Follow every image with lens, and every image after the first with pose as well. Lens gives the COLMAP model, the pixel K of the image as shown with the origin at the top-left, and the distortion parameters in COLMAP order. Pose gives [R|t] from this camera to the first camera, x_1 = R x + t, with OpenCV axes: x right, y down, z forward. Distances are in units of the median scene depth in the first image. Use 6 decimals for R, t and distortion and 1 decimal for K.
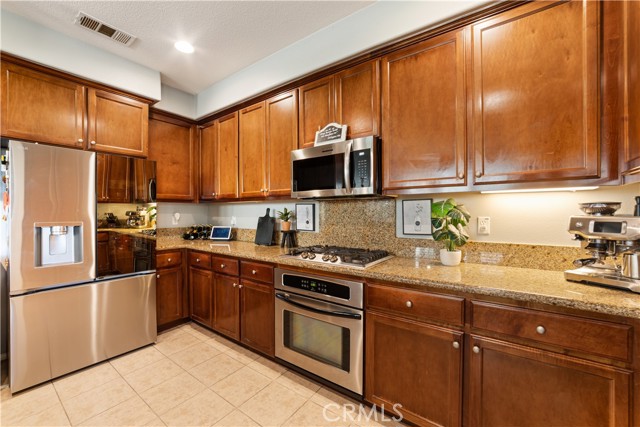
lens RADIAL K [[253.1, 0, 317.6], [0, 253.1, 214.9], [0, 0, 1]] dist [-0.015889, 0.001735]
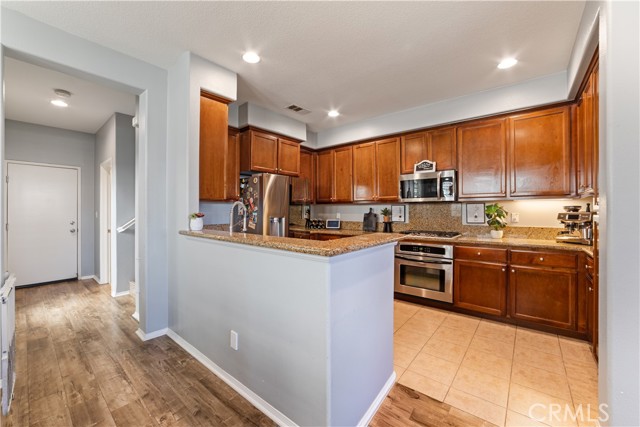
lens RADIAL K [[253.1, 0, 319.7], [0, 253.1, 211.8], [0, 0, 1]] dist [-0.015889, 0.001735]
pose [[0.998312, 0.001220, -0.058074, -0.672394], [-0.001588, 0.999979, -0.006283, 0.013121], [0.058065, 0.006365, 0.998293, -0.935946]]
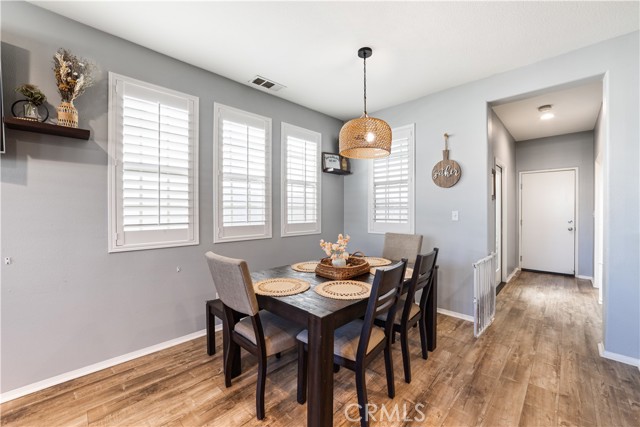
lens RADIAL K [[253.1, 0, 319.5], [0, 253.1, 211.7], [0, 0, 1]] dist [-0.015889, 0.001735]
pose [[-0.152449, 0.006871, -0.988287, -0.348408], [-0.008197, 0.999933, 0.008217, 0.009610], [0.988277, 0.009353, -0.152383, -0.812074]]
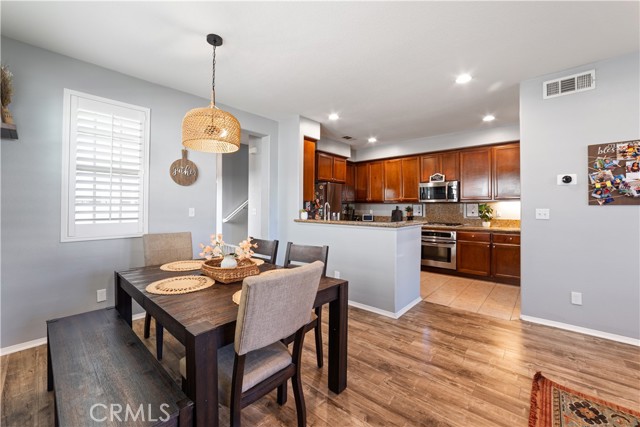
lens RADIAL K [[253.1, 0, 320.7], [0, 253.1, 206.5], [0, 0, 1]] dist [-0.015889, 0.001735]
pose [[0.995834, 0.004817, -0.091055, -1.033982], [-0.006278, 0.999856, -0.015763, 0.023770], [0.090966, 0.016269, 0.995721, -1.921216]]
